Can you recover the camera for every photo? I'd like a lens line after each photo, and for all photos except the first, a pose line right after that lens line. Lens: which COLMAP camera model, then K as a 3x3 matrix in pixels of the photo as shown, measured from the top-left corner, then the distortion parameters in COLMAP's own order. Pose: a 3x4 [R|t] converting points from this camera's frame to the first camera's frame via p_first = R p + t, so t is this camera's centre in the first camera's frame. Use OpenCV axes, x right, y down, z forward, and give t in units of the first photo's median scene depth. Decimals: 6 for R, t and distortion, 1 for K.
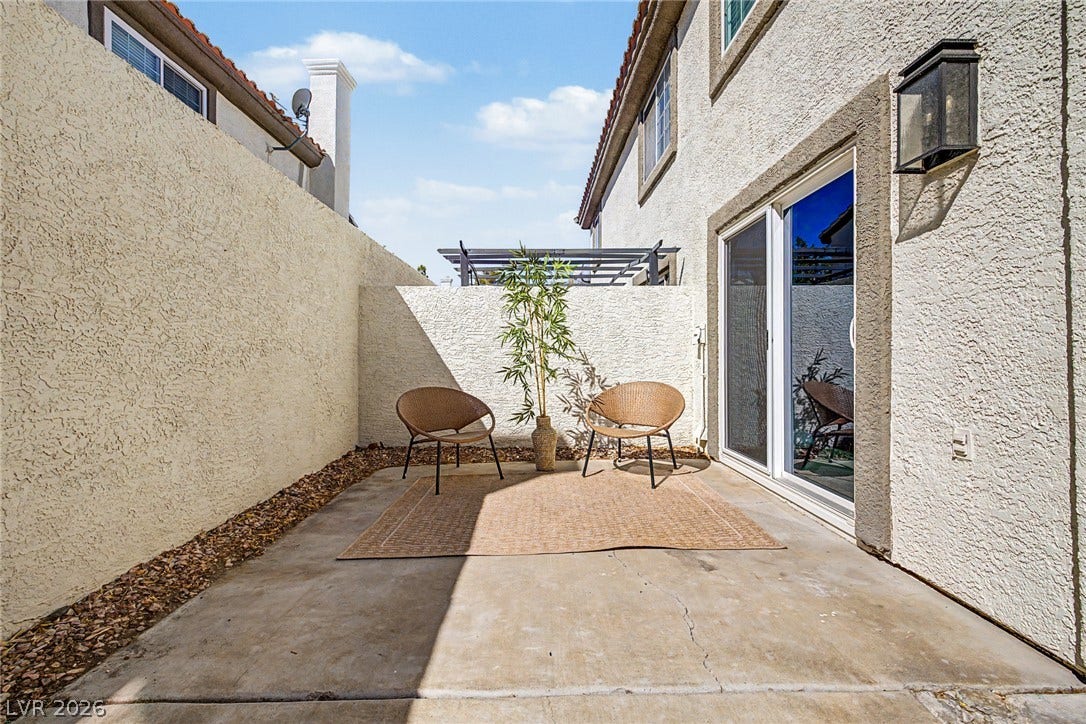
lens RADIAL K [[455.7, 0, 538.4], [0, 455.7, 358.5], [0, 0, 1]] dist [0.011152, -0.005471]
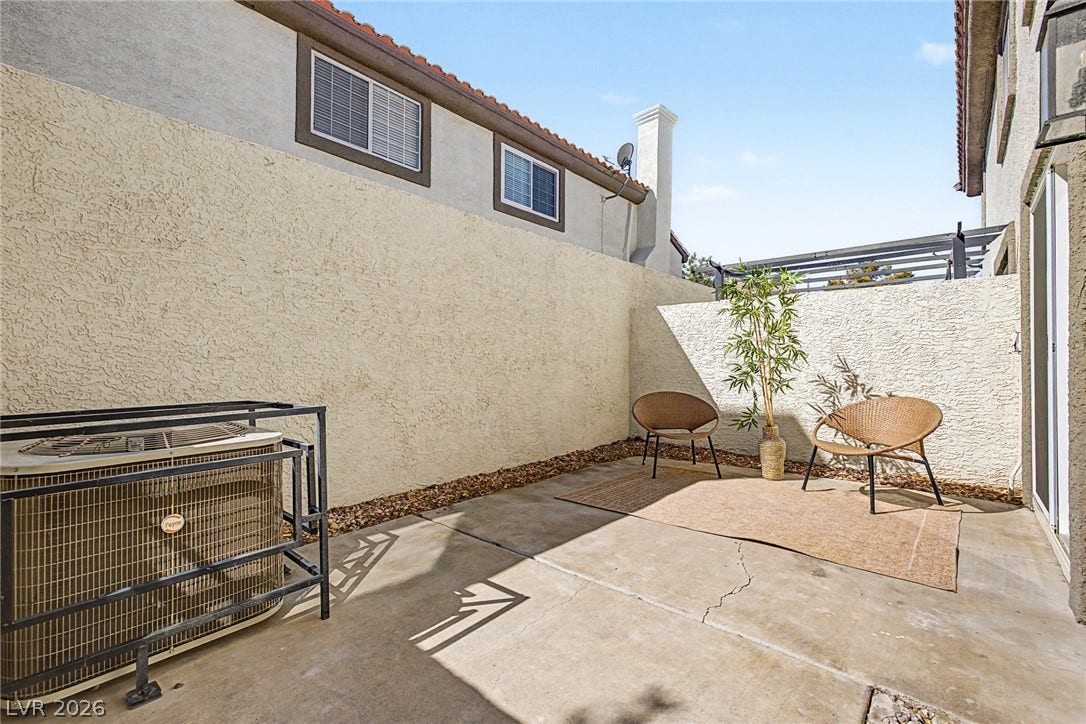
lens RADIAL K [[461.0, 0, 543.0], [0, 461.0, 362.0], [0, 0, 1]] dist [0.002868, 0.000205]
pose [[0.740602, 0.002777, -0.671939, 0.430883], [-0.009725, 0.999931, -0.006586, -0.004006], [0.671874, 0.011412, 0.740577, -0.135010]]
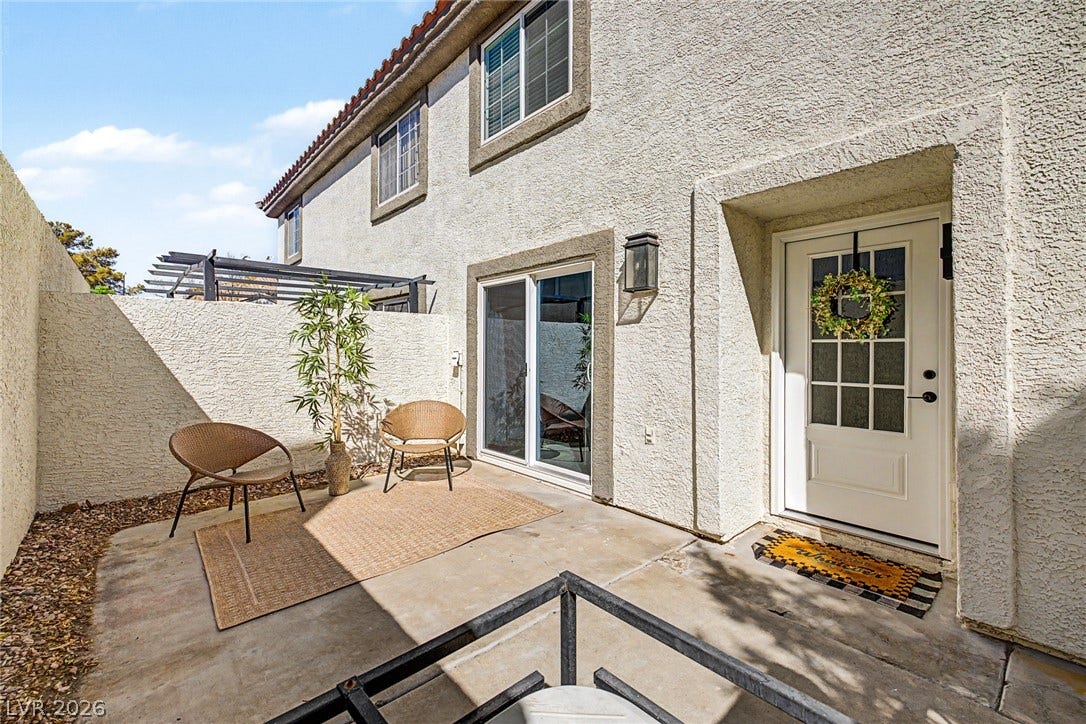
lens RADIAL K [[457.4, 0, 540.3], [0, 457.4, 353.3], [0, 0, 1]] dist [-0.000015, -0.000050]
pose [[0.752226, 0.003381, 0.658896, -0.430173], [-0.005116, 0.999987, 0.000710, -0.099804], [-0.658885, -0.003905, 0.752233, -0.099953]]
